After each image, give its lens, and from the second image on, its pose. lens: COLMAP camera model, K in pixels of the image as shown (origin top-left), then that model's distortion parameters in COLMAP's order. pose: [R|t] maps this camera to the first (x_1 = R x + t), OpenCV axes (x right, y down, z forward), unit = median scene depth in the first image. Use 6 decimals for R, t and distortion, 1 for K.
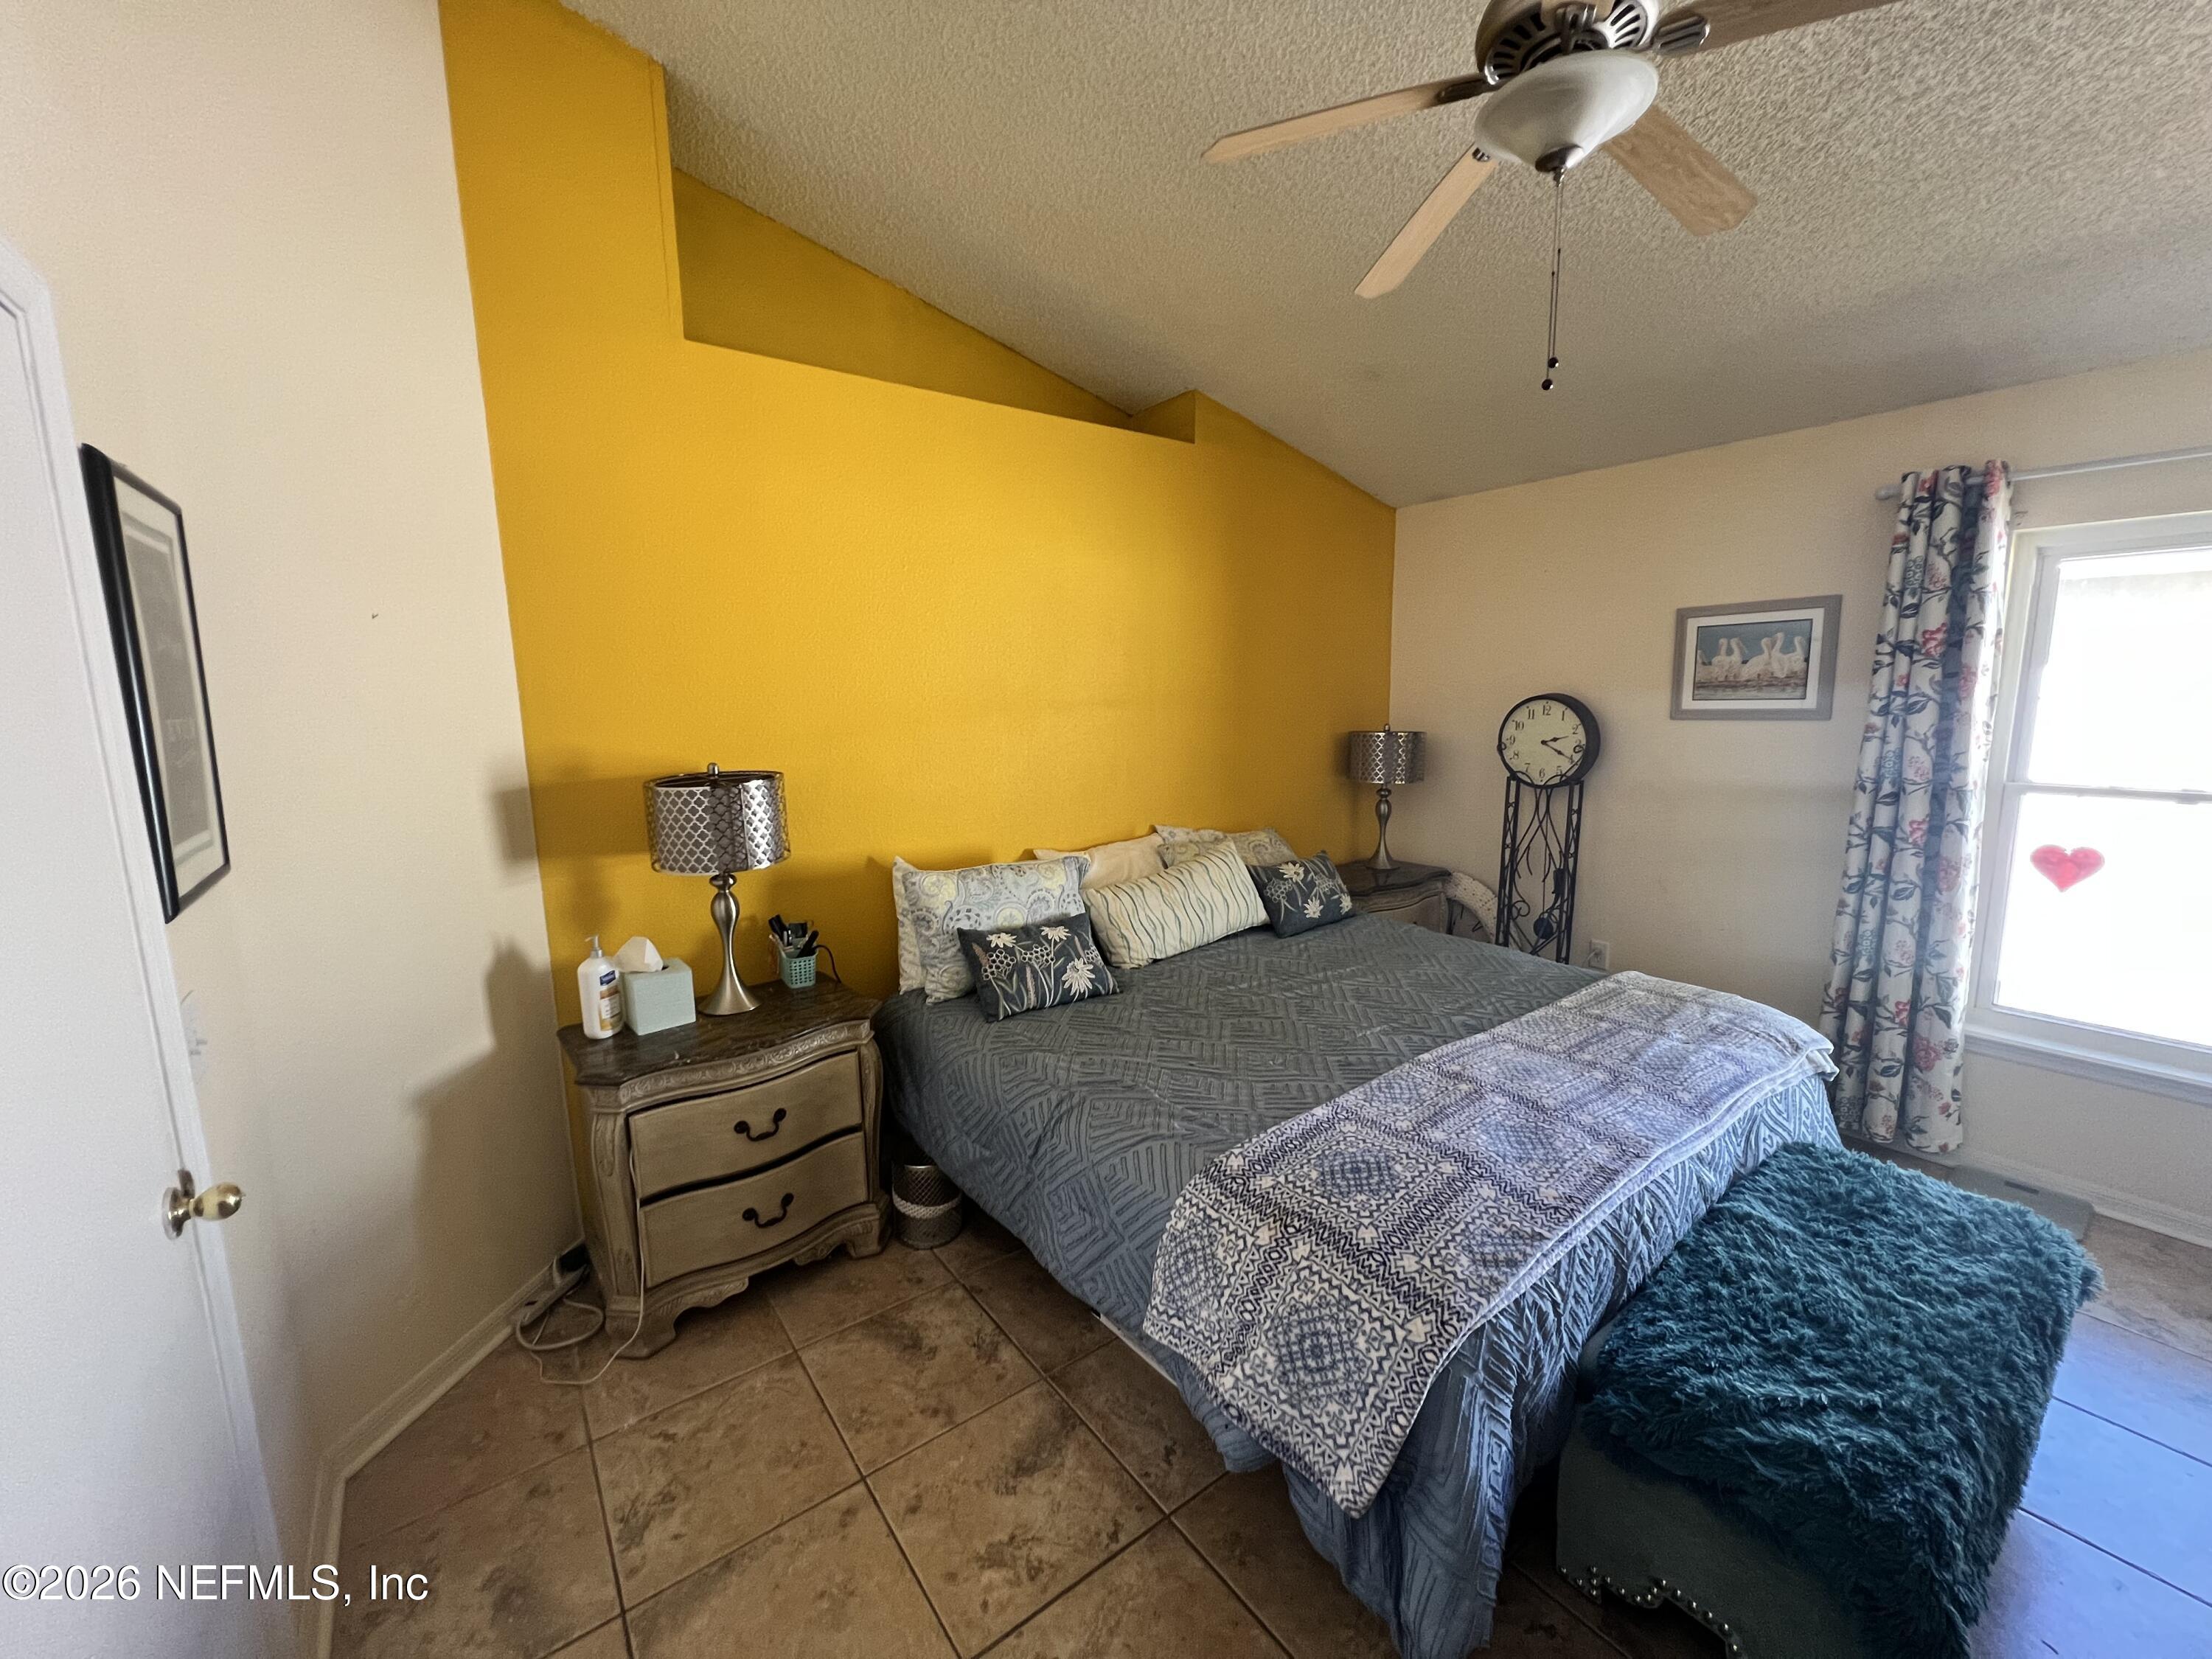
lens RADIAL K [[894.3, 0, 1100.5], [0, 894.3, 824.1], [0, 0, 1]] dist [-0.001365, 0.000092]
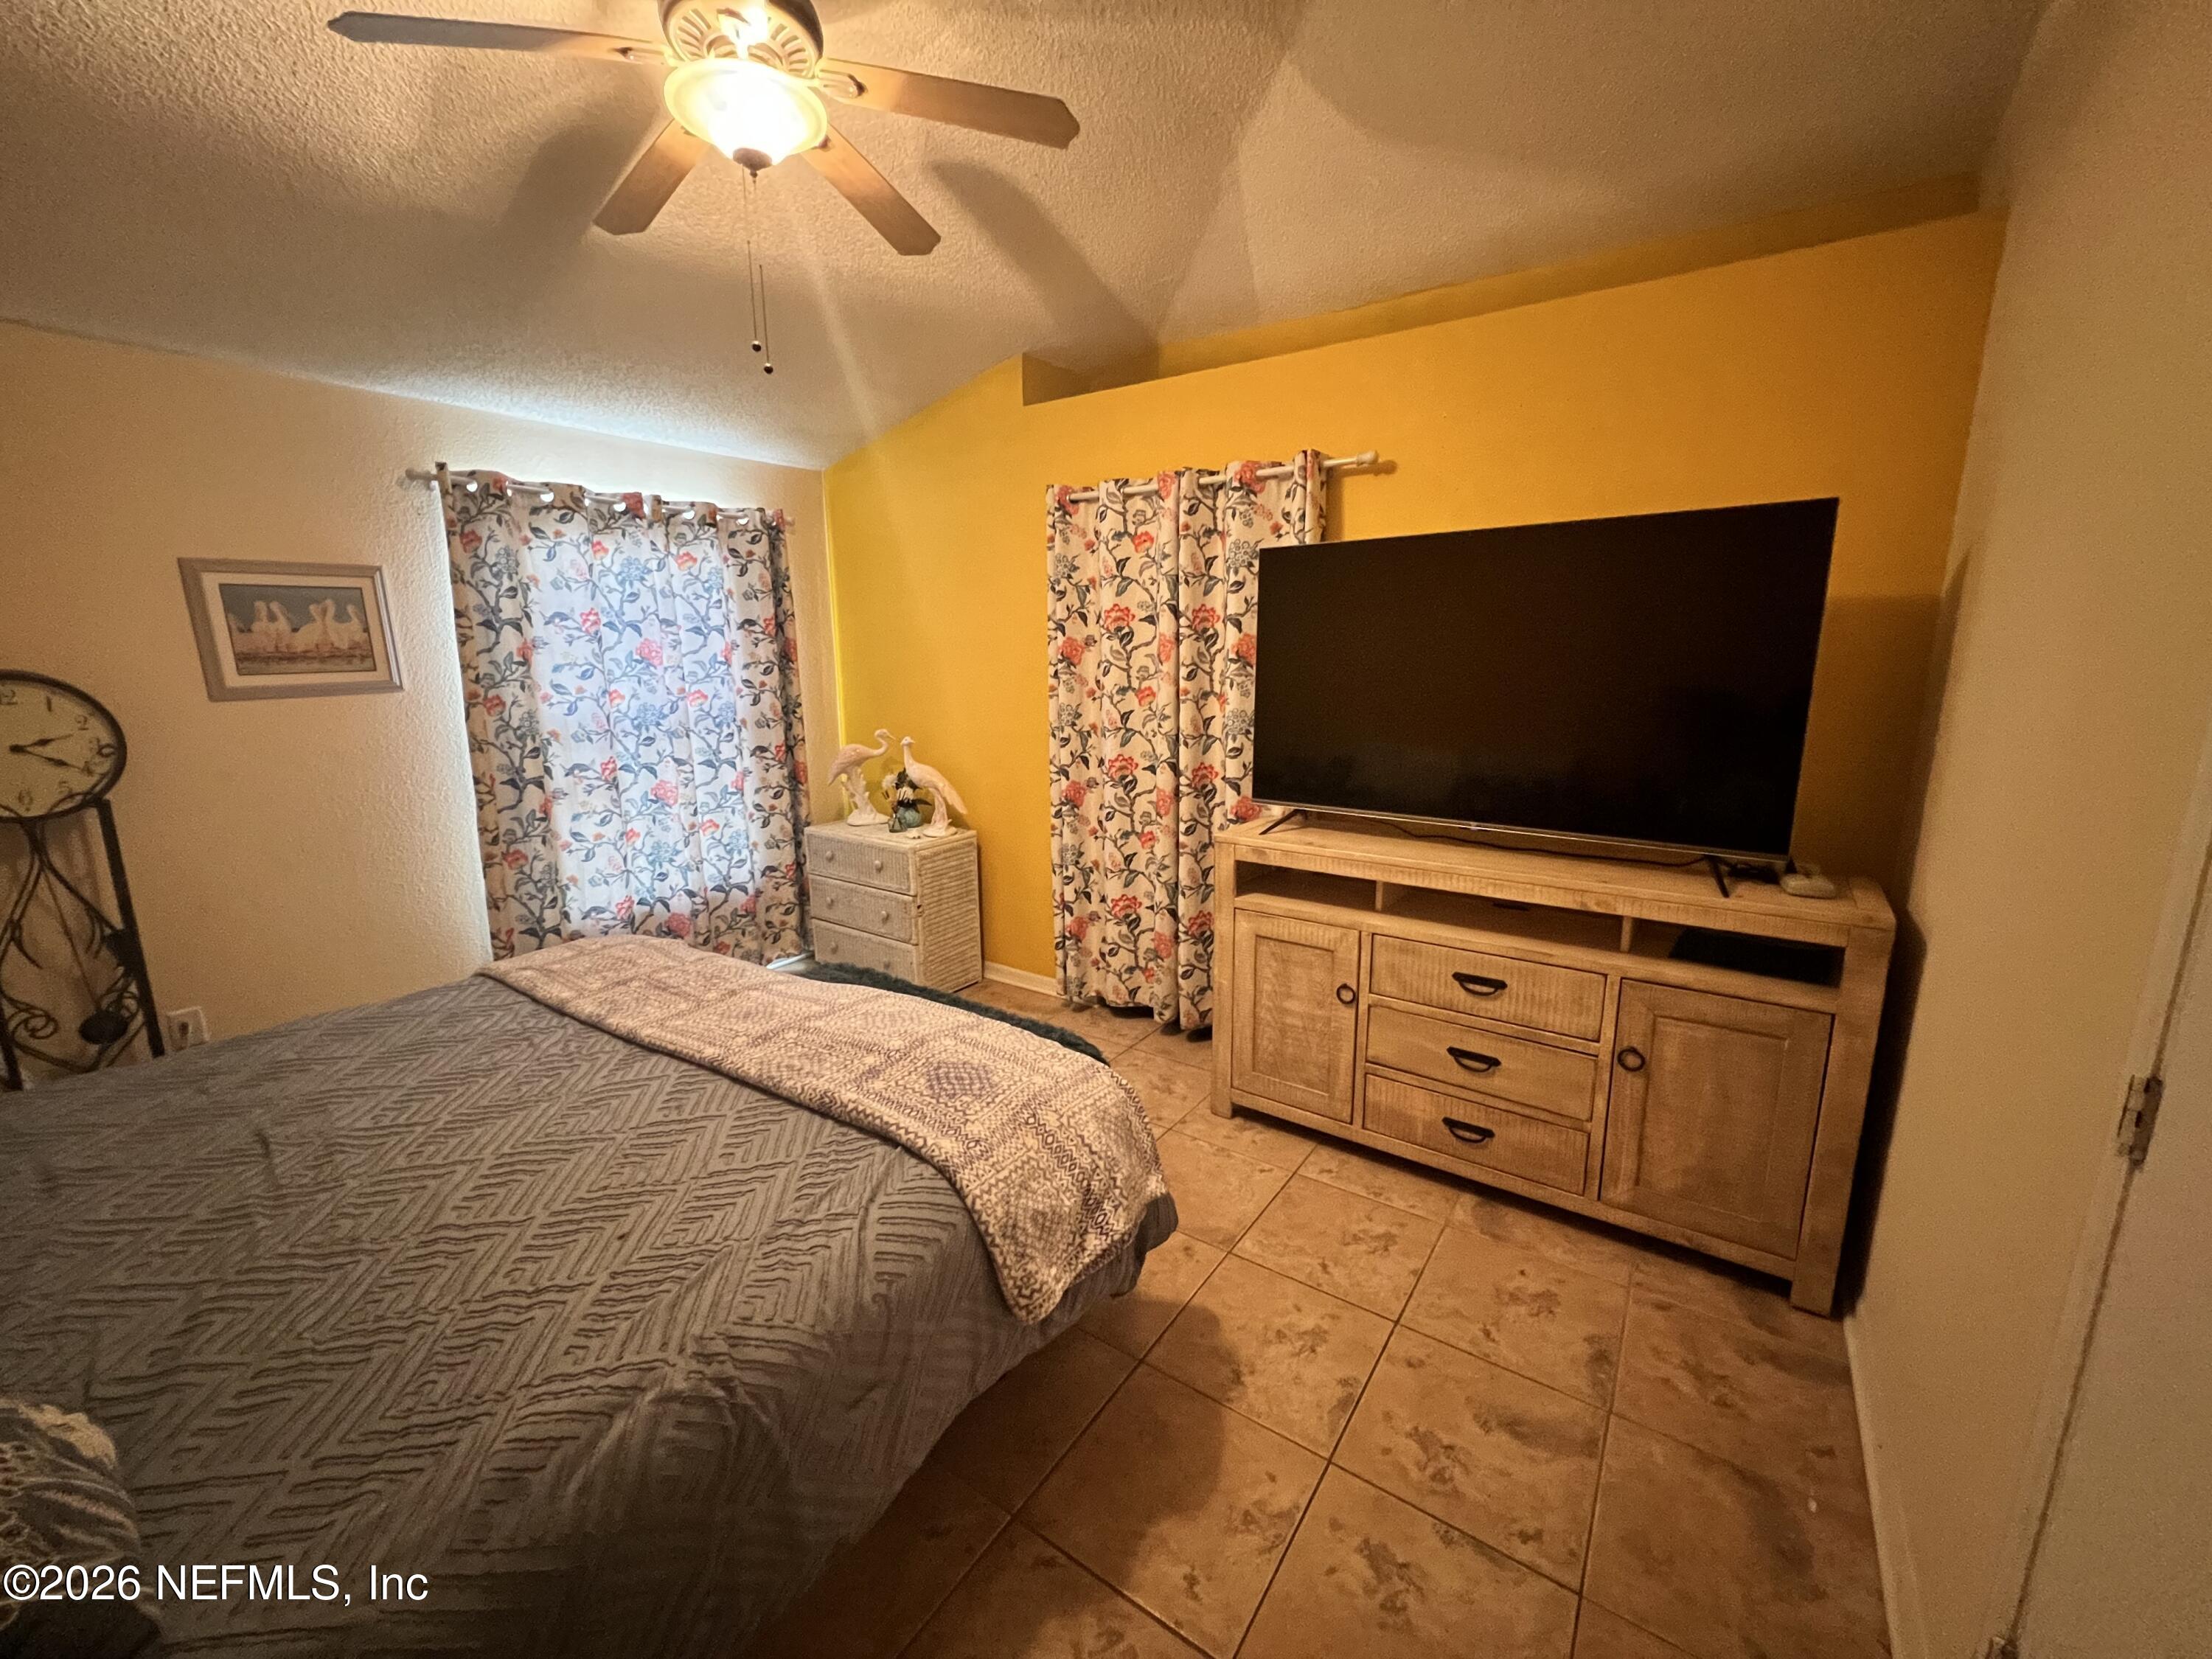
lens RADIAL K [[894.3, 0, 1100.5], [0, 894.3, 824.1], [0, 0, 1]] dist [-0.001365, 0.000092]
pose [[-0.317252, -0.168890, 0.933181, -0.383513], [0.156553, 0.961187, 0.227181, -0.073282], [-0.935330, 0.218166, -0.278498, 0.542965]]
